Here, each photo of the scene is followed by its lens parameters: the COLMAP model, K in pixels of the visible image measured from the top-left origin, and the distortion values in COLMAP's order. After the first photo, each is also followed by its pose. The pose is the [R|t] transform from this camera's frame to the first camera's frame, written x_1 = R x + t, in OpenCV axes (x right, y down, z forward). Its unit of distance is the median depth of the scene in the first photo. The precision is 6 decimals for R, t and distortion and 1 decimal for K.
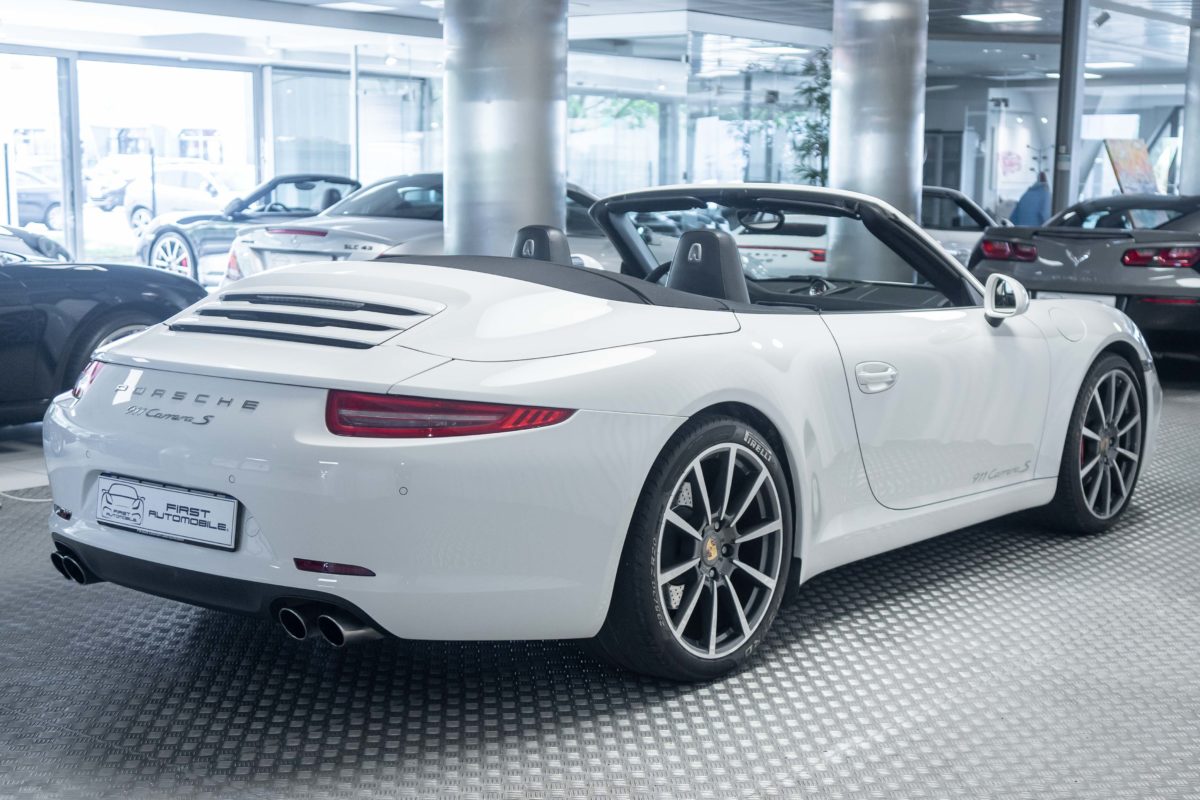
lens RADIAL K [[1758.8, 0, 600.0], [0, 1758.8, 496.6], [0, 0, 1]] dist [0.008970, 0.008687]
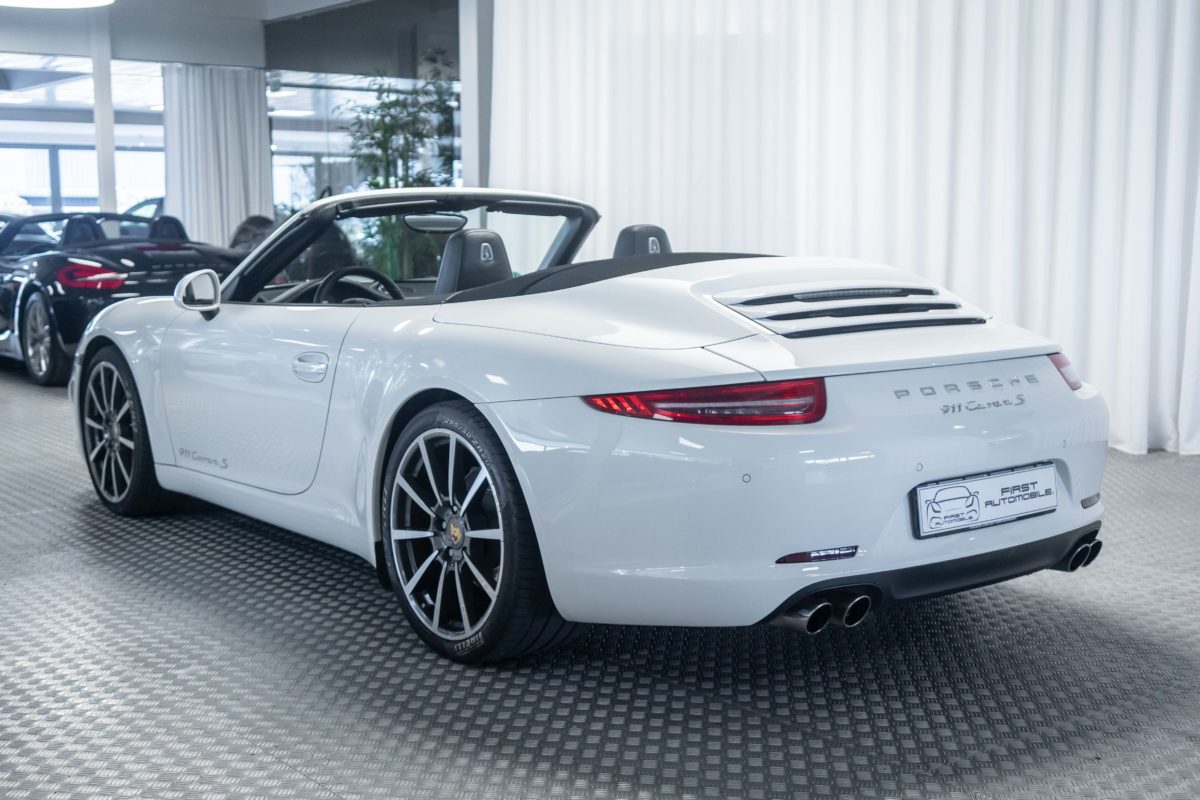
lens RADIAL K [[1504.6, 0, 586.2], [0, 1504.6, 427.2], [0, 0, 1]] dist [-0.012965, -0.000599]
pose [[0.233382, -0.145832, 0.961387, -1.135032], [0.181734, 0.977811, 0.104207, -0.165573], [-0.955252, 0.150397, 0.254706, 1.002511]]
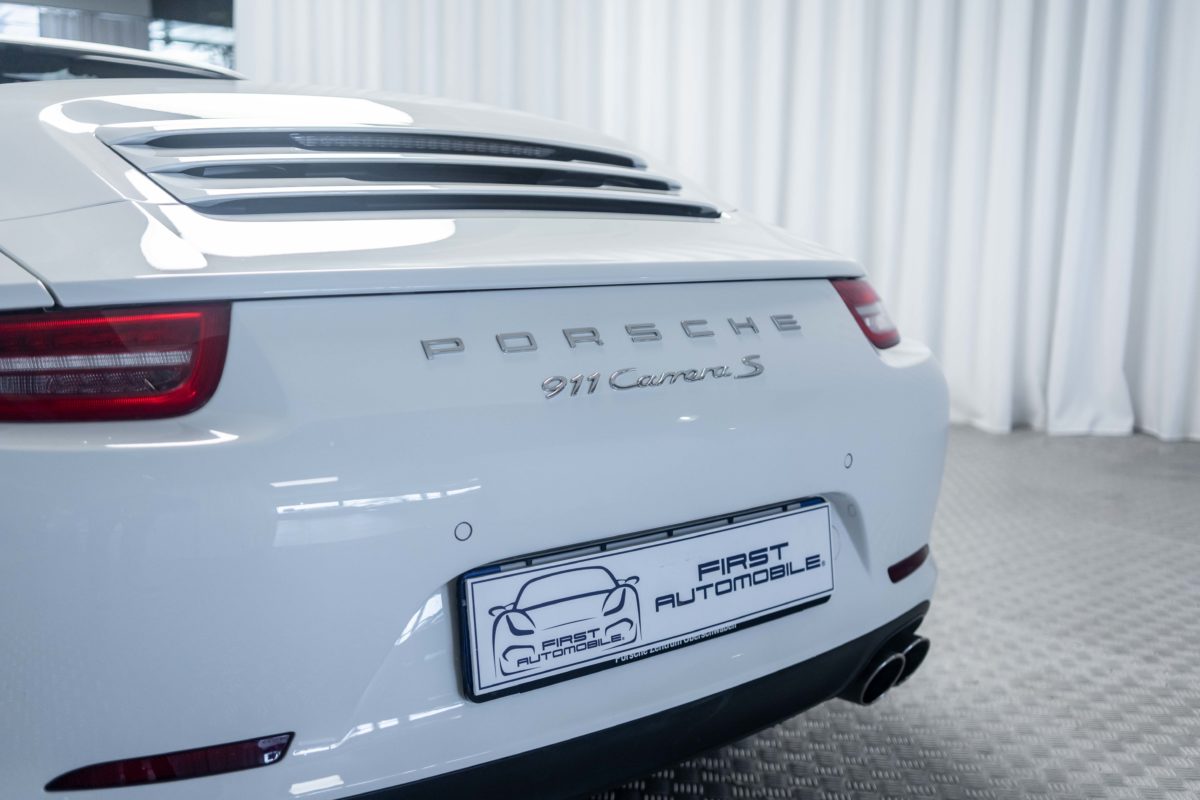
lens RADIAL K [[1250.8, 0, 600.0], [0, 1250.8, 400.0], [0, 0, 1]] dist [0.002810, 0.009916]
pose [[0.193625, -0.157354, 0.968374, -0.558464], [0.158310, 0.979130, 0.127447, -0.083439], [-0.968219, 0.128627, 0.214495, 0.949534]]
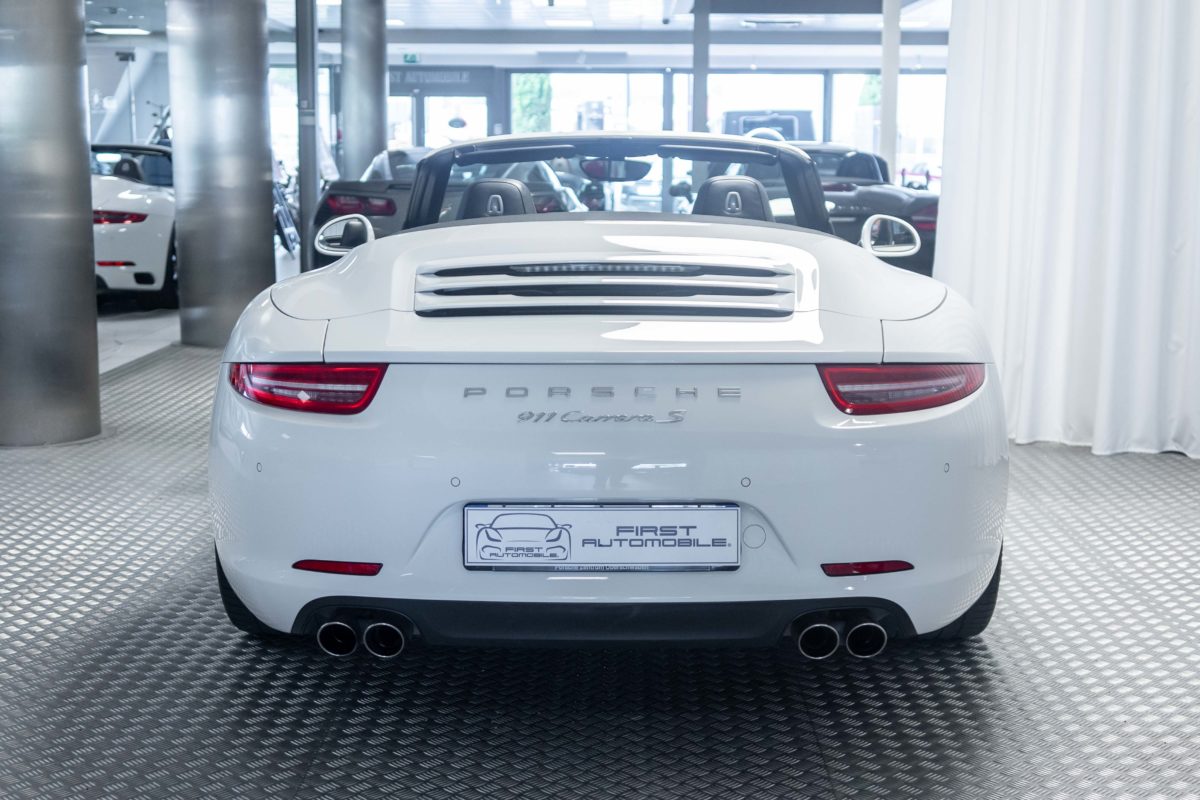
lens RADIAL K [[1730.5, 0, 600.0], [0, 1730.5, 400.0], [0, 0, 1]] dist [-0.018922, -0.022671]
pose [[0.786821, -0.100133, 0.609004, -0.725063], [0.117397, 0.993017, 0.011598, -0.063191], [-0.605913, 0.062370, 0.793082, 0.377330]]
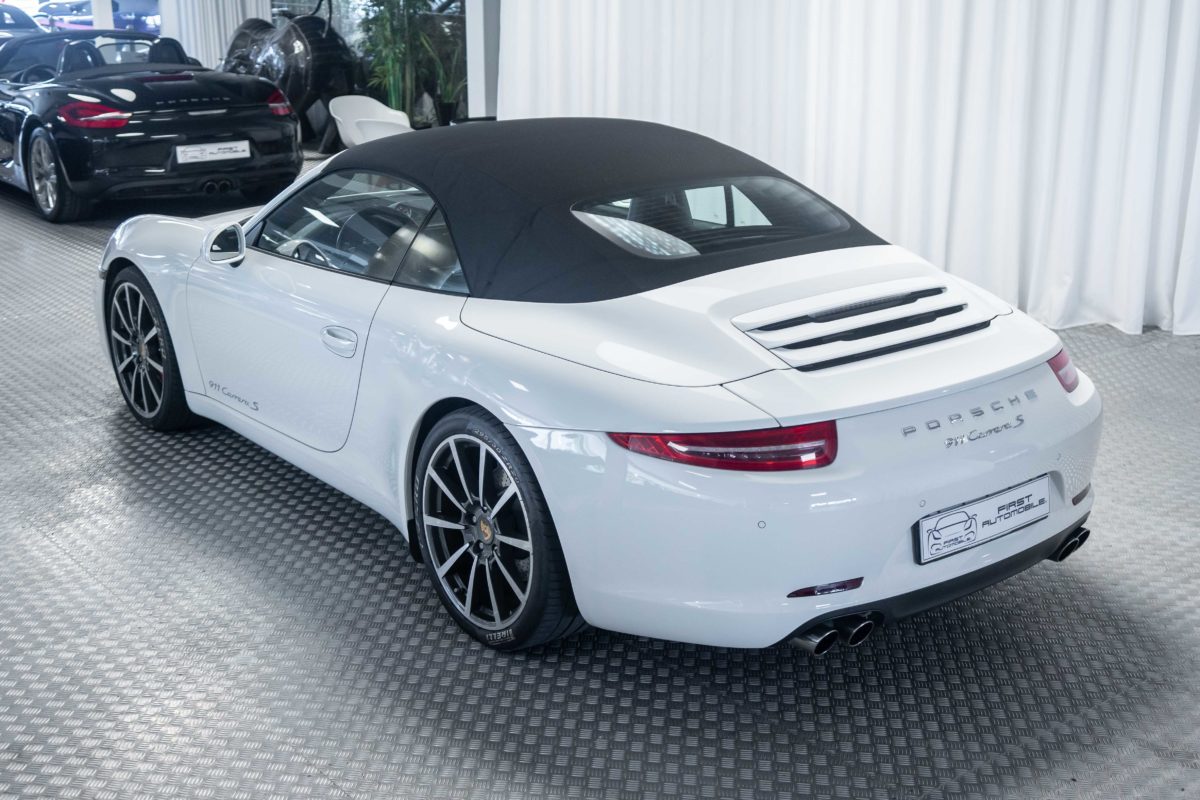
lens RADIAL K [[1508.5, 0, 600.0], [0, 1508.5, 400.0], [0, 0, 1]] dist [-0.013615, -0.024608]
pose [[0.222826, -0.297169, 0.928461, -1.149412], [0.178401, 0.948752, 0.260848, -0.347514], [-0.958395, 0.107515, 0.264422, 0.982196]]
